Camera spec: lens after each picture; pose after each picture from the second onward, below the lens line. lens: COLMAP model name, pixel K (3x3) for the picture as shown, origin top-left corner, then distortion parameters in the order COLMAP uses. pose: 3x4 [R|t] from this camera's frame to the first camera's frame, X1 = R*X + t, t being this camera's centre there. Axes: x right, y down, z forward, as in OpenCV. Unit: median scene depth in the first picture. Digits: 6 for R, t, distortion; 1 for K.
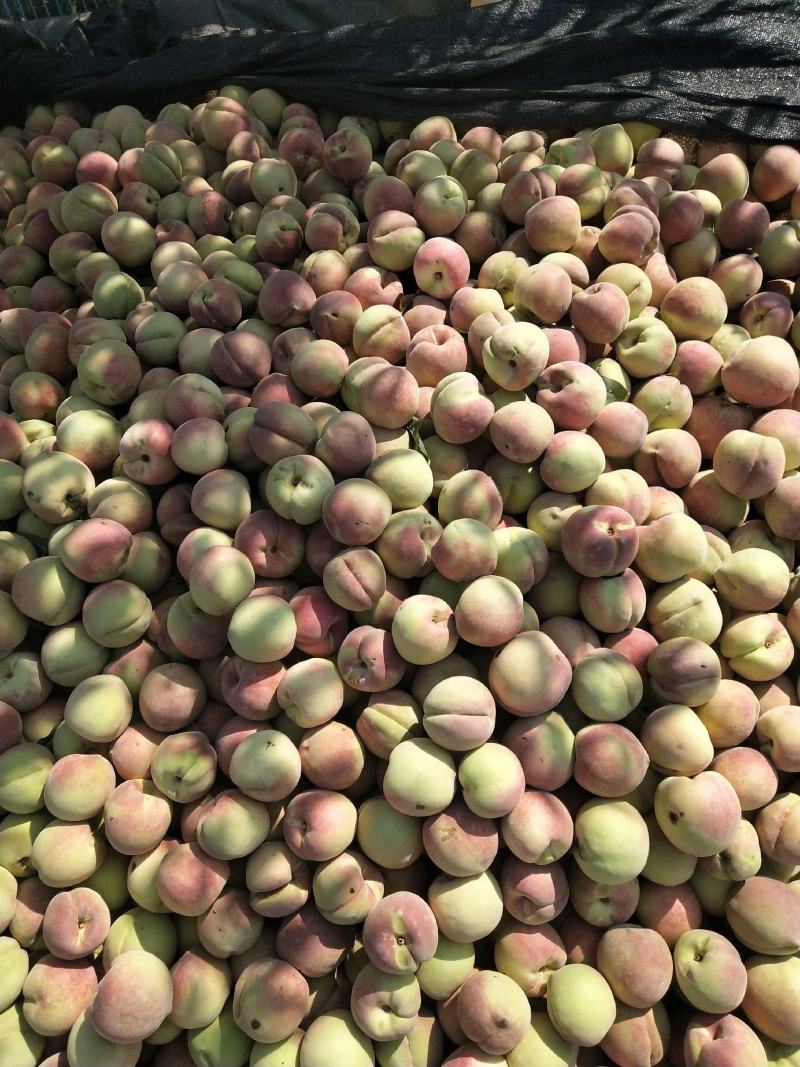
lens RADIAL K [[834.0, 0, 400.0], [0, 834.0, 533.5], [0, 0, 1]] dist [-0.029098, 0.069504]
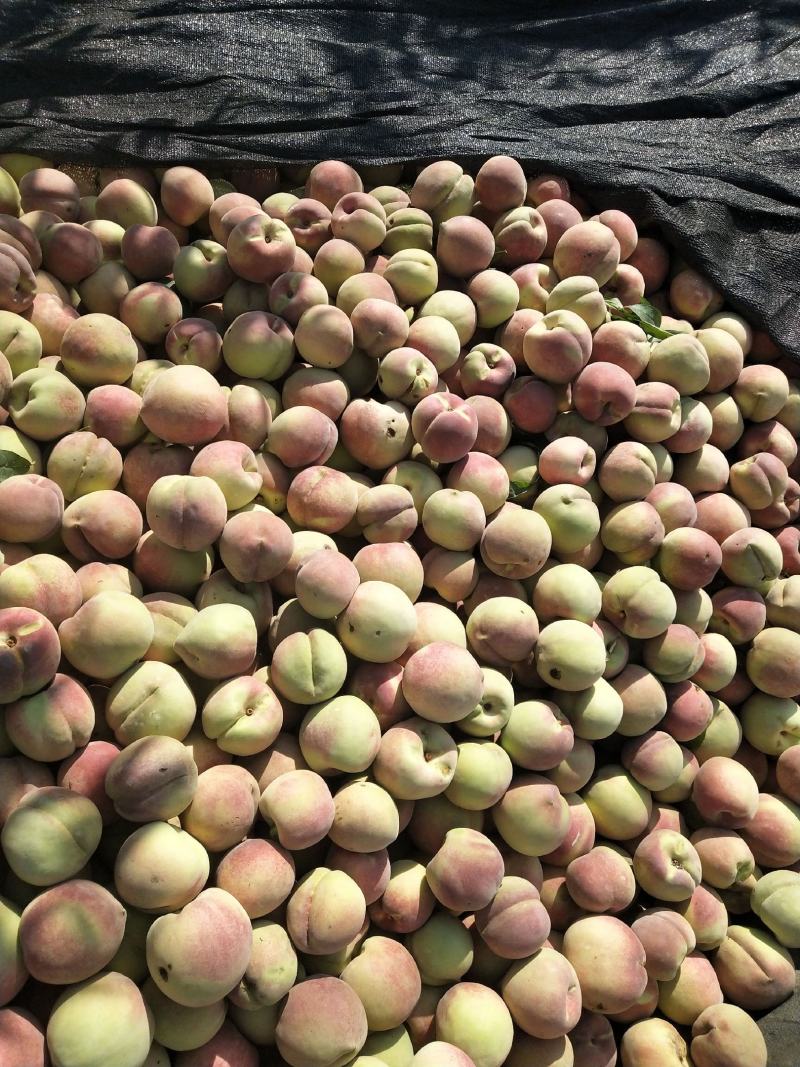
lens RADIAL K [[834.0, 0, 400.0], [0, 834.0, 533.5], [0, 0, 1]] dist [-0.029098, 0.069504]
pose [[0.891751, -0.247968, 0.378540, 0.325041], [0.270707, 0.962635, -0.007132, 0.005143], [-0.362628, 0.108833, 0.925557, 0.135733]]
